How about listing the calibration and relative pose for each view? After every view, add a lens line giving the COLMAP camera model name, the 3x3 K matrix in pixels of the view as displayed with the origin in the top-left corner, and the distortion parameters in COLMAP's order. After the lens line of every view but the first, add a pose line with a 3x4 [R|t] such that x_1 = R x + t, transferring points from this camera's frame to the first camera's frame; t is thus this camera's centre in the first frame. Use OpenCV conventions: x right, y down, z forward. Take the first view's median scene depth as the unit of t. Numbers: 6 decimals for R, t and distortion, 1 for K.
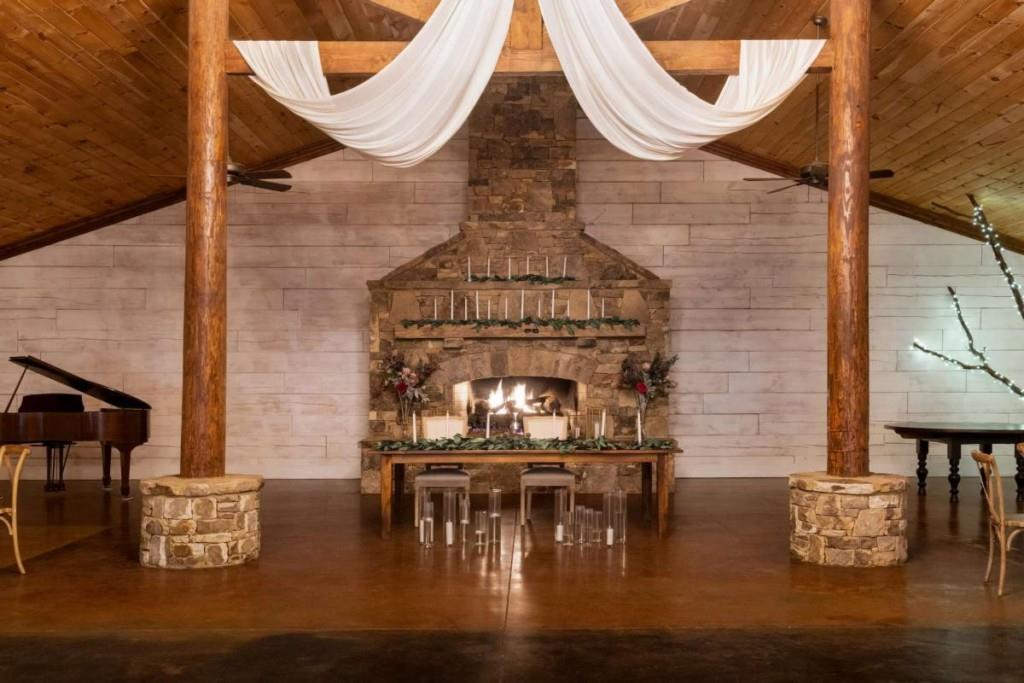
lens RADIAL K [[1098.5, 0, 511.0], [0, 1098.5, 344.9], [0, 0, 1]] dist [0.030438, 0.000000]
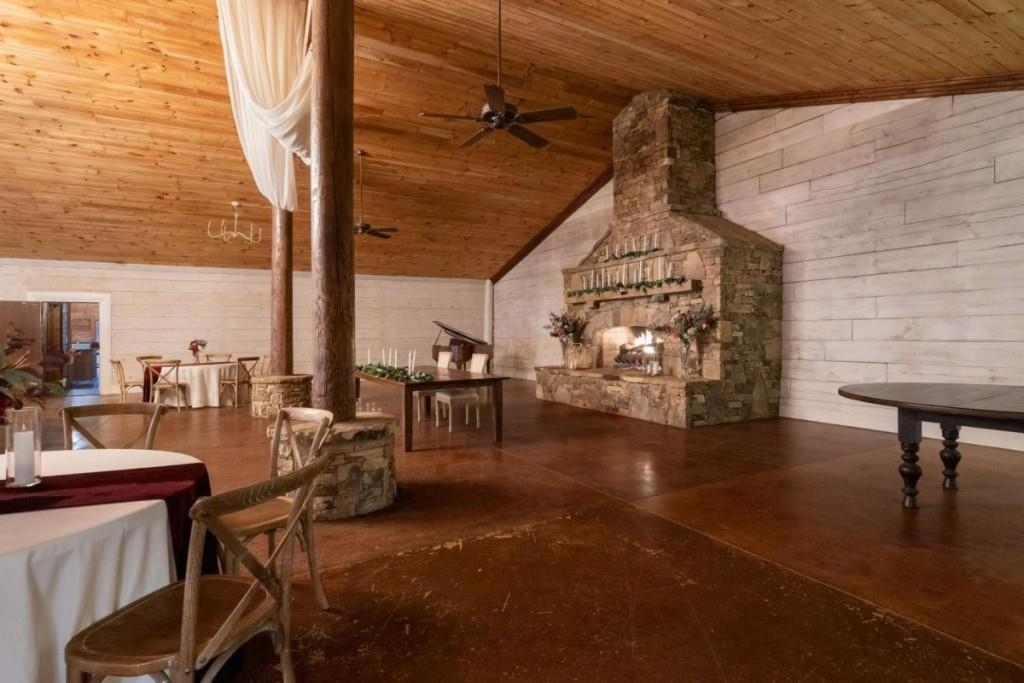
lens RADIAL K [[493.5, 0, 545.0], [0, 493.5, 322.4], [0, 0, 1]] dist [-0.005002, 0.000080]
pose [[0.489411, -0.021787, -0.871781, 0.449422], [0.030368, 0.999507, -0.007931, 0.022872], [0.871524, -0.022593, 0.489832, 0.547349]]
